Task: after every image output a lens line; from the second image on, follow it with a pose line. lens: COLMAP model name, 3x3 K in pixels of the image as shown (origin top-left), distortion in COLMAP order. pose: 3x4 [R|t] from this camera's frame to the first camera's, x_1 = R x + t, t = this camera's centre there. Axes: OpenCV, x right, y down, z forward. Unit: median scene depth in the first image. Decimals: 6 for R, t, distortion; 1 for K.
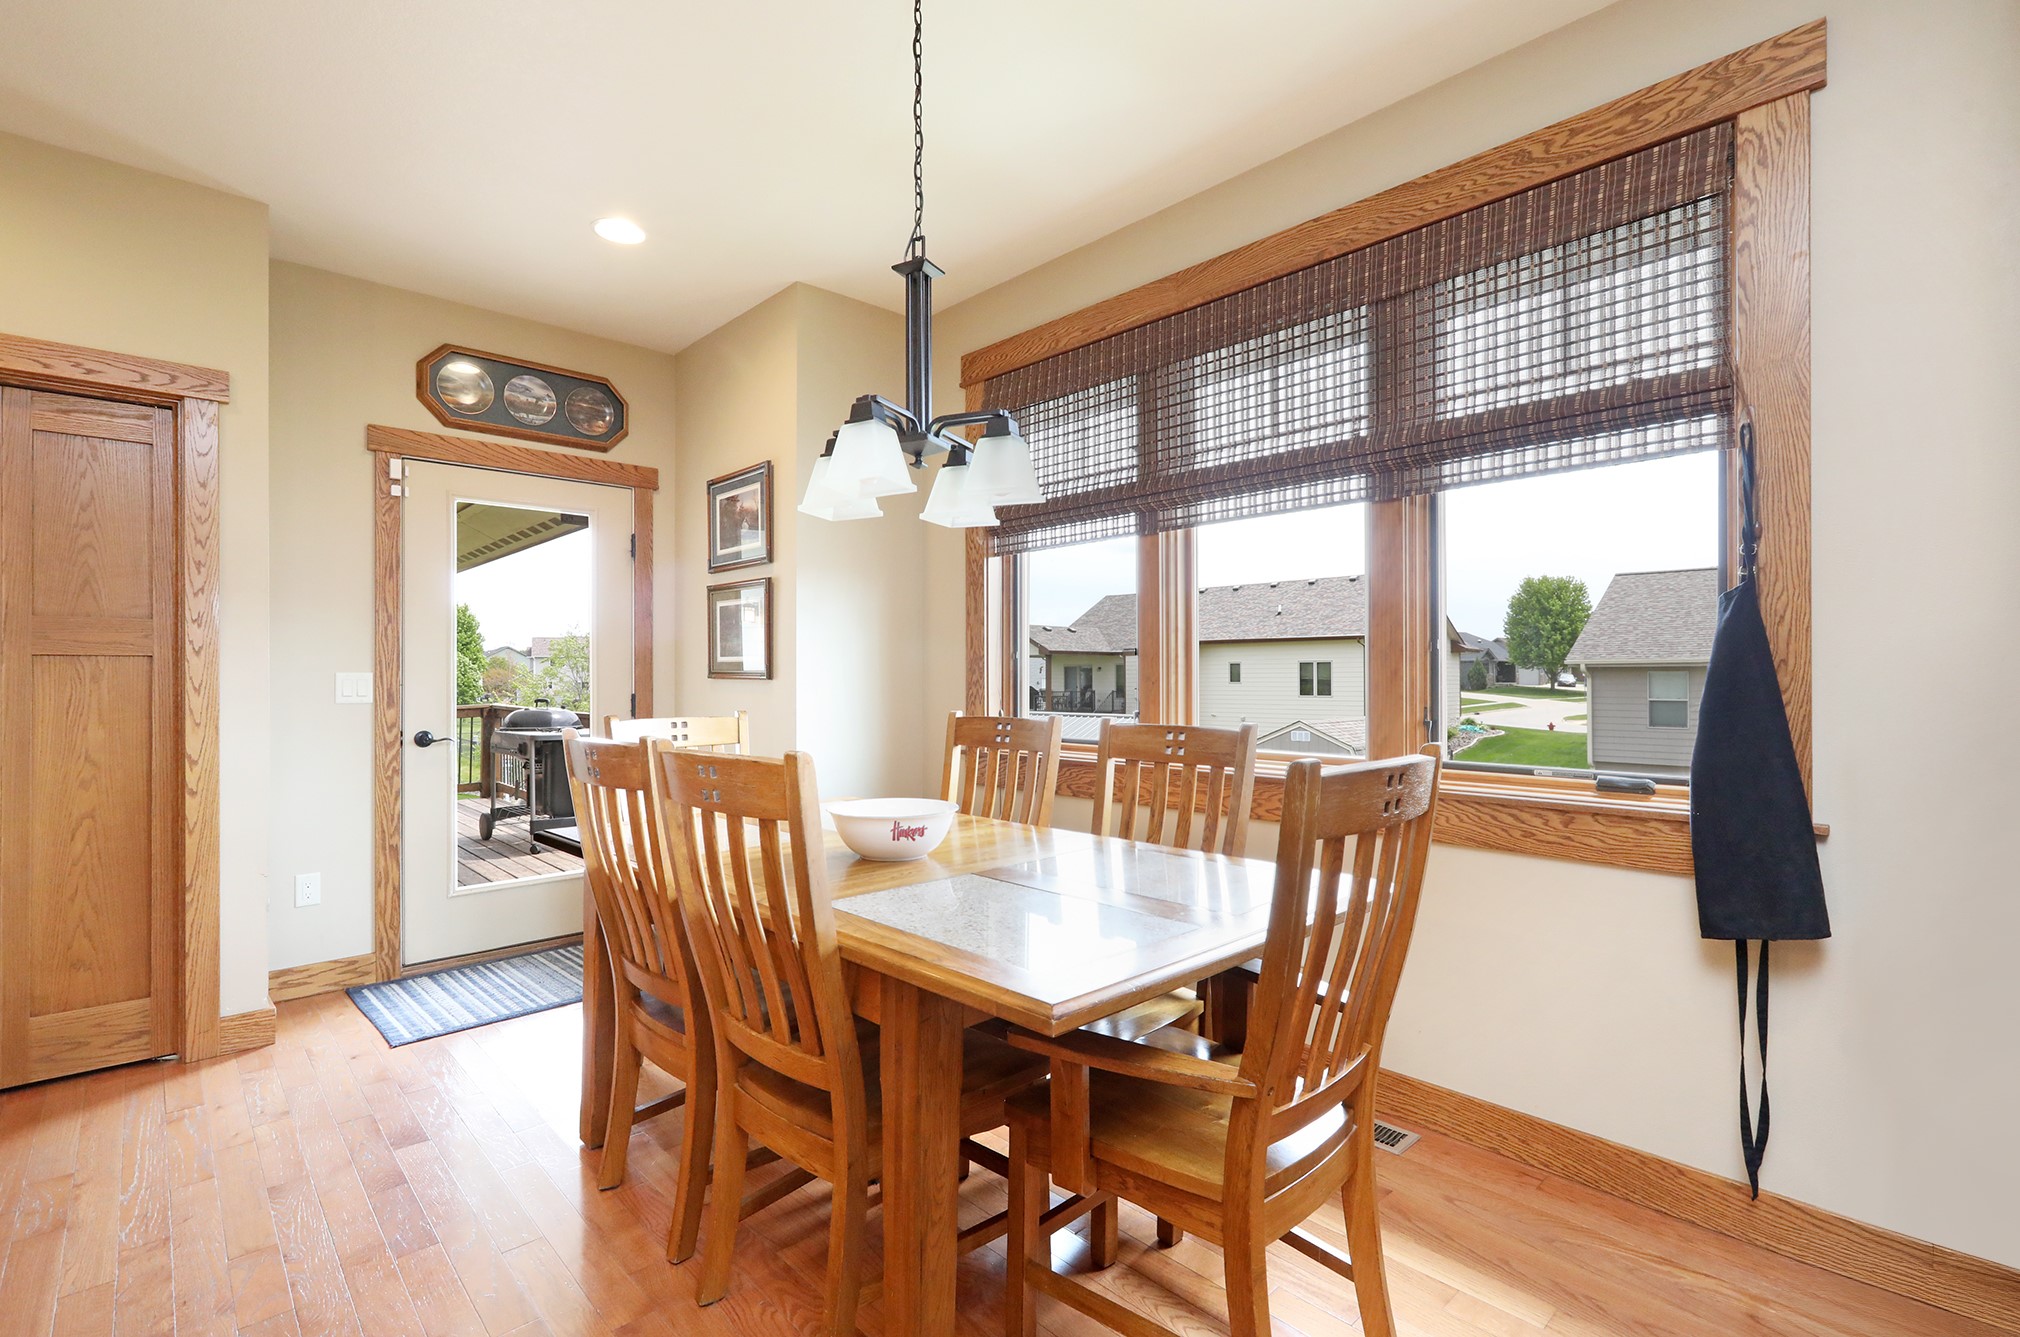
lens RADIAL K [[944.4, 0, 1017.1], [0, 944.4, 673.5], [0, 0, 1]] dist [-0.009910, 0.005975]
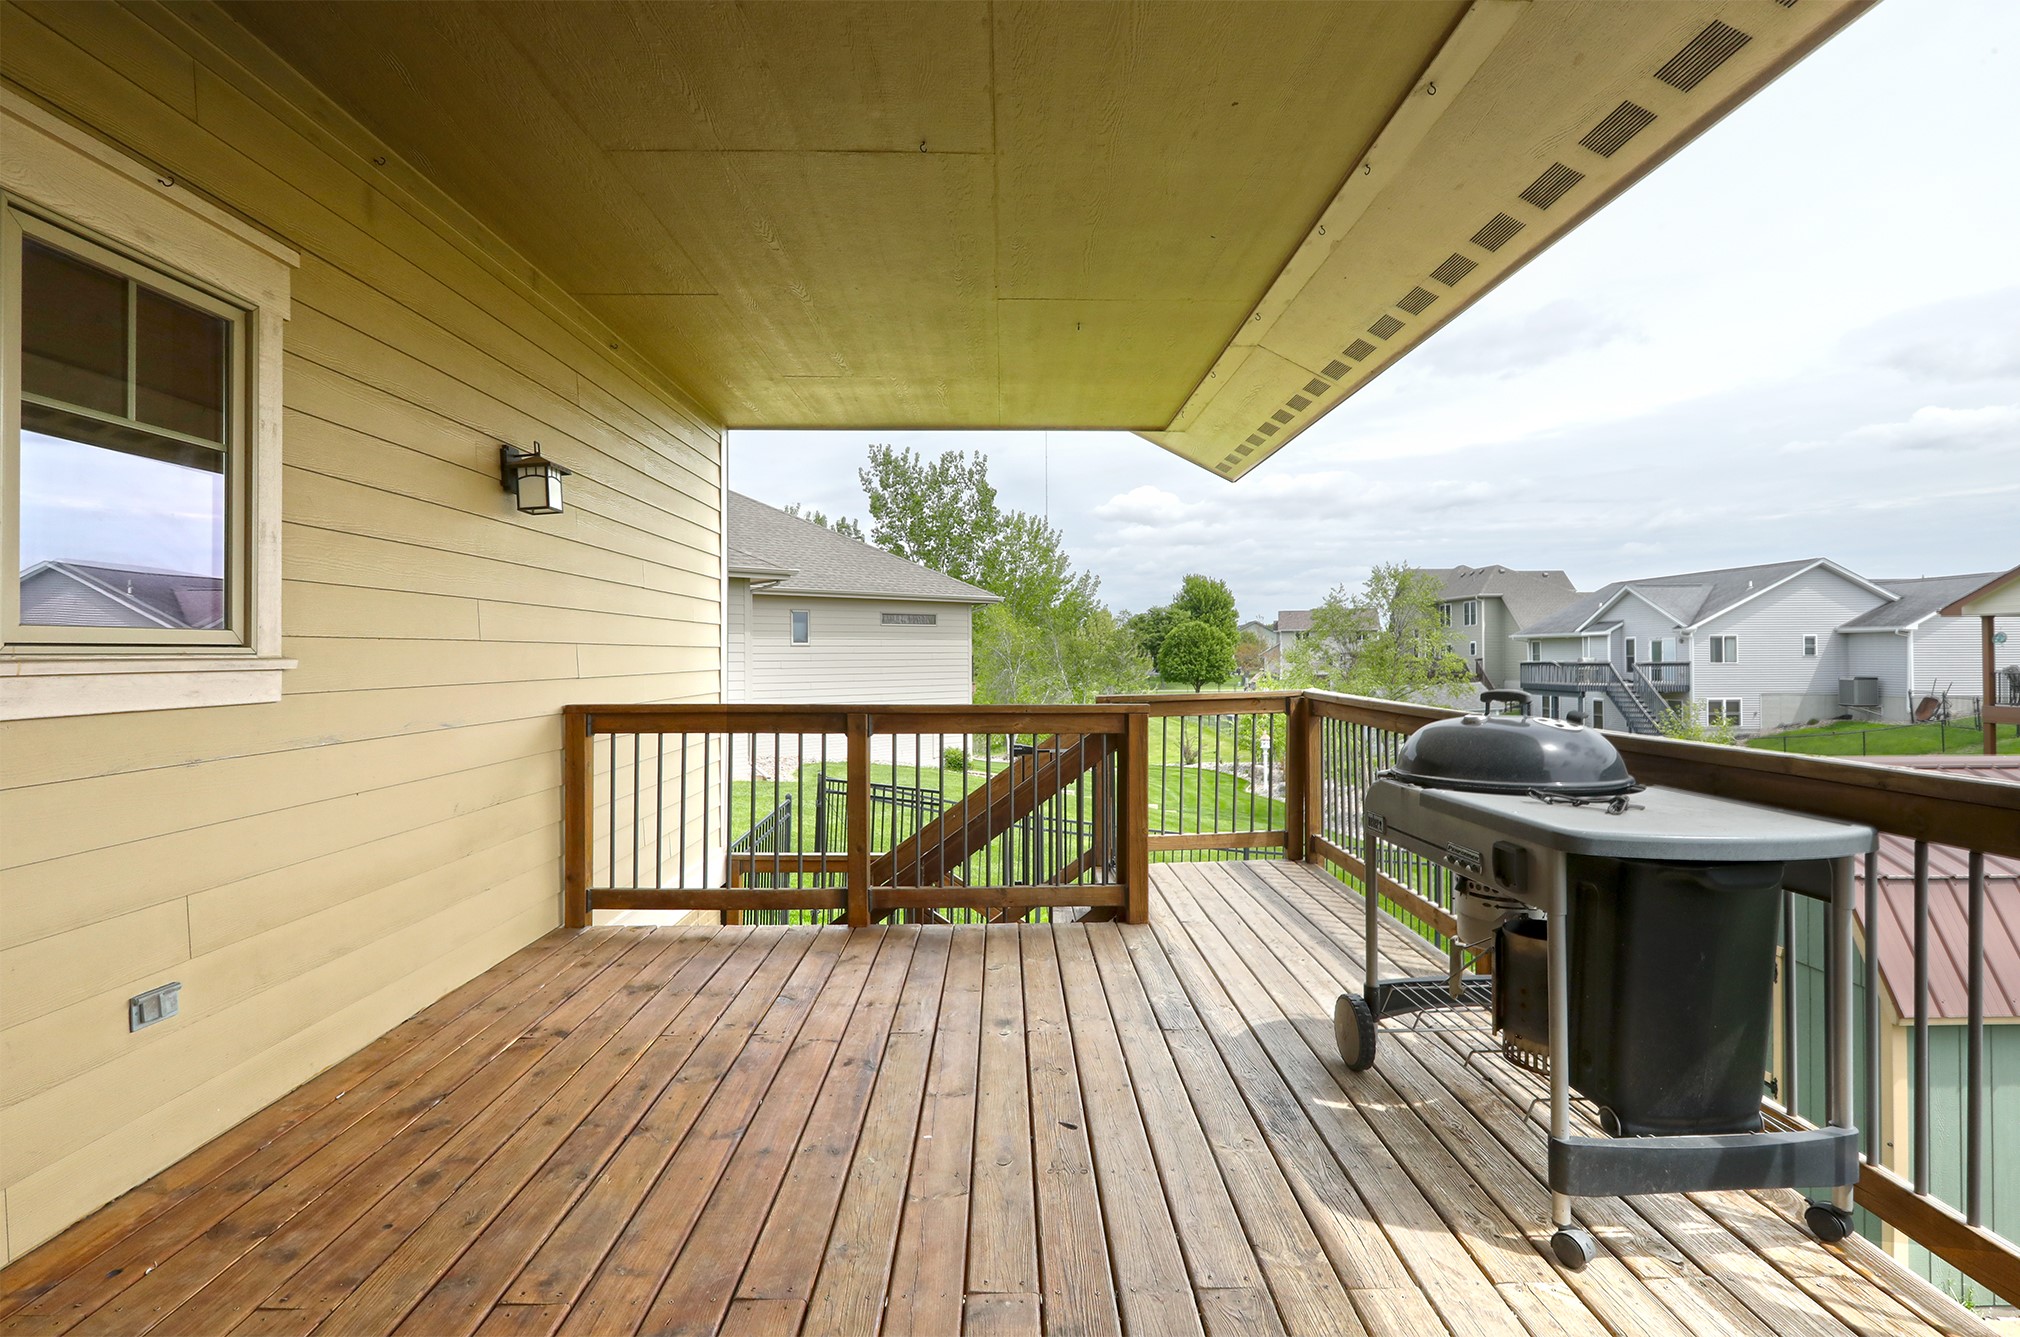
lens RADIAL K [[944.4, 0, 1011.4], [0, 944.4, 657.7], [0, 0, 1]] dist [-0.009910, 0.005975]
pose [[0.734079, 0.001658, -0.679062, -0.401195], [0.006218, 0.999939, 0.009163, 0.008389], [0.679036, -0.010948, 0.734024, 0.615504]]
